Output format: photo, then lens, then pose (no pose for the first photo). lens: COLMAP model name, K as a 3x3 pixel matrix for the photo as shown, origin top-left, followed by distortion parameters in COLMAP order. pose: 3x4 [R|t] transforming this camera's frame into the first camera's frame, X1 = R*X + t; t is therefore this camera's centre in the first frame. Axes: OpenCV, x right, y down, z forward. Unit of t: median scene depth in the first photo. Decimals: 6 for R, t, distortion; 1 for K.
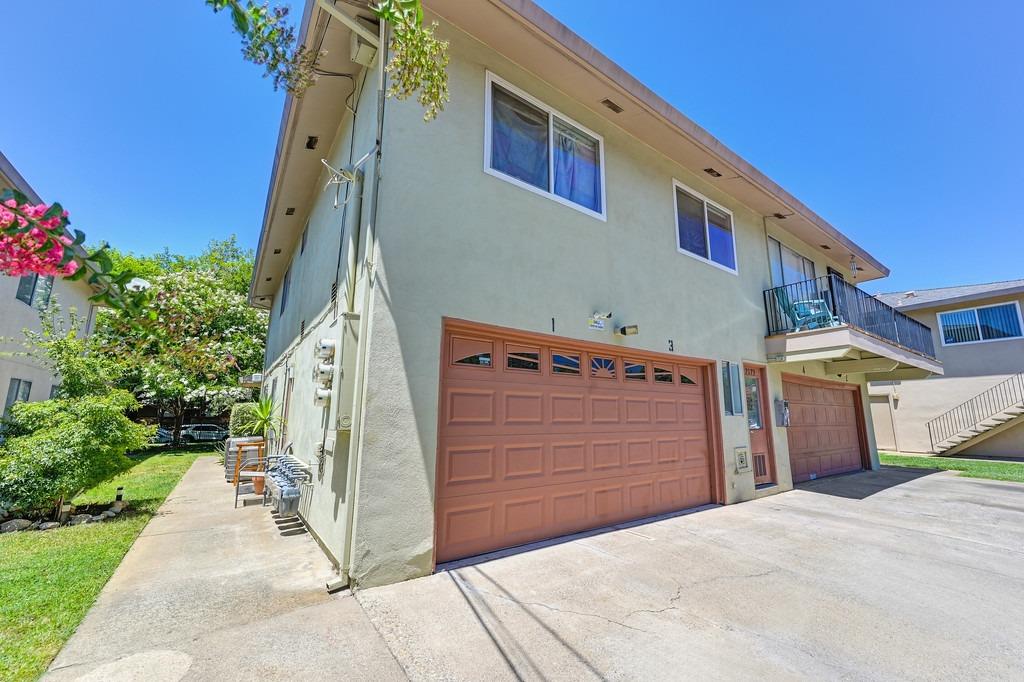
lens RADIAL K [[405.5, 0, 517.4], [0, 405.5, 346.2], [0, 0, 1]] dist [-0.000940, 0.001091]
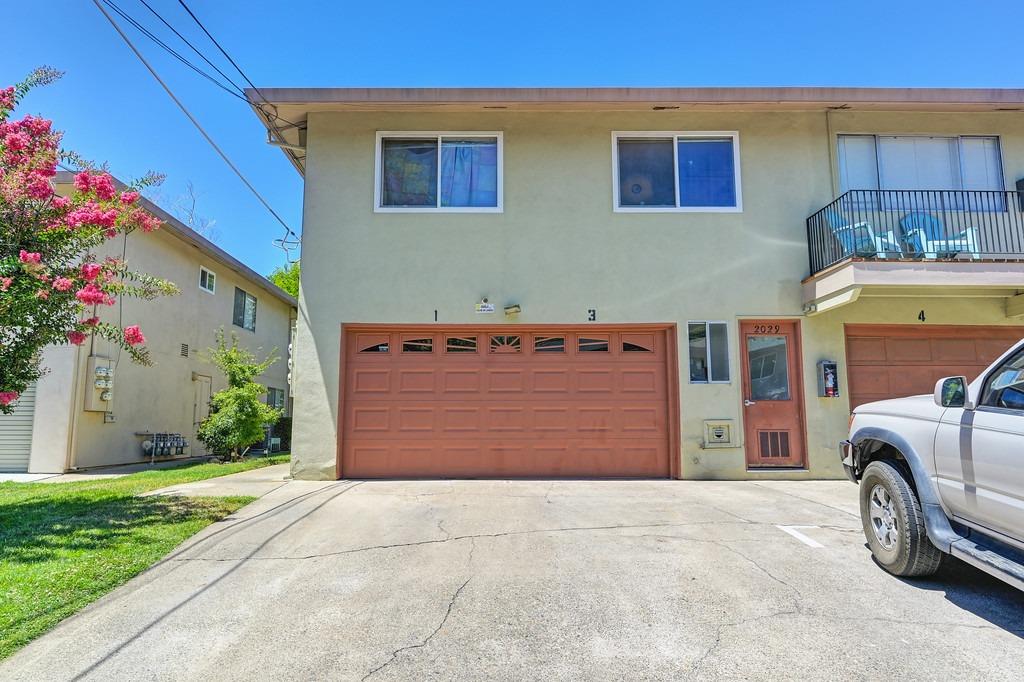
lens RADIAL K [[671.9, 0, 508.9], [0, 671.9, 338.4], [0, 0, 1]] dist [0.010655, 0.000852]
pose [[0.813431, -0.084123, -0.575547, 1.344489], [0.106469, 0.994303, 0.005145, 0.028943], [0.571835, -0.065463, 0.817753, -0.546530]]
